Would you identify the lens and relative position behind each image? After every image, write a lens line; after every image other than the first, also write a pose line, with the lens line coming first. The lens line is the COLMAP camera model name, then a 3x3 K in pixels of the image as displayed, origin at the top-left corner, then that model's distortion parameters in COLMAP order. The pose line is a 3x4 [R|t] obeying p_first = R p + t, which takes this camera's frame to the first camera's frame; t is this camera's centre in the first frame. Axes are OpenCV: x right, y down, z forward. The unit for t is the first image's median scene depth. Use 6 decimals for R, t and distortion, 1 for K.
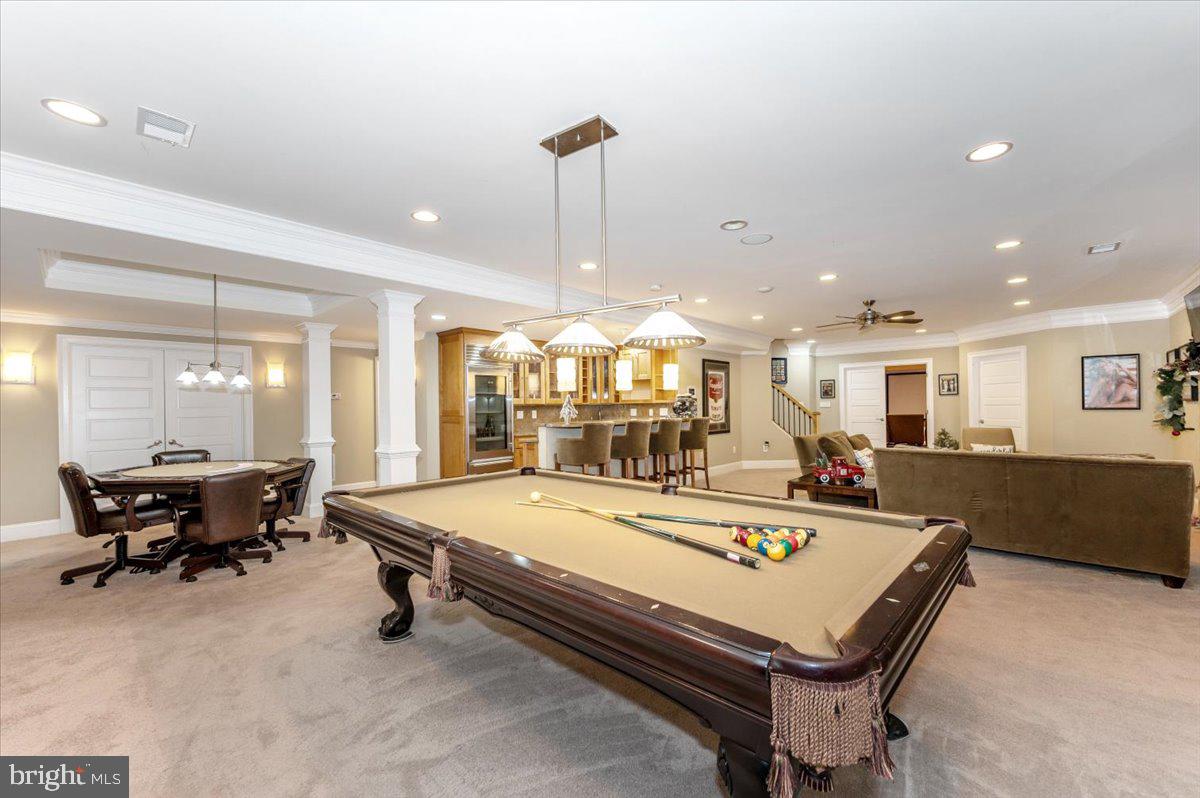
lens RADIAL K [[475.4, 0, 599.0], [0, 475.4, 403.2], [0, 0, 1]] dist [-0.001745, -0.000357]
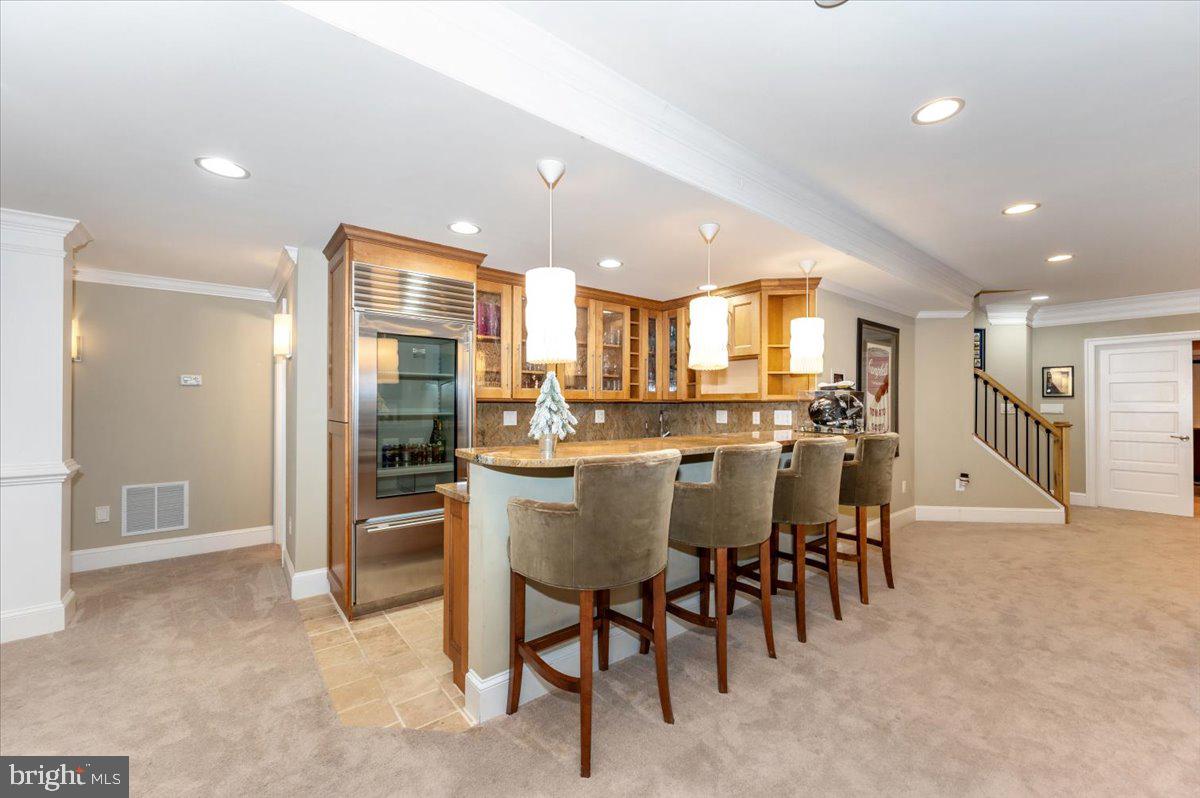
lens RADIAL K [[475.4, 0, 595.9], [0, 475.4, 397.7], [0, 0, 1]] dist [-0.001745, -0.000357]
pose [[0.986243, 0.013127, -0.164780, 0.023368], [-0.014619, 0.999862, -0.007846, 0.004109], [0.164654, 0.010147, 0.986299, 0.548551]]
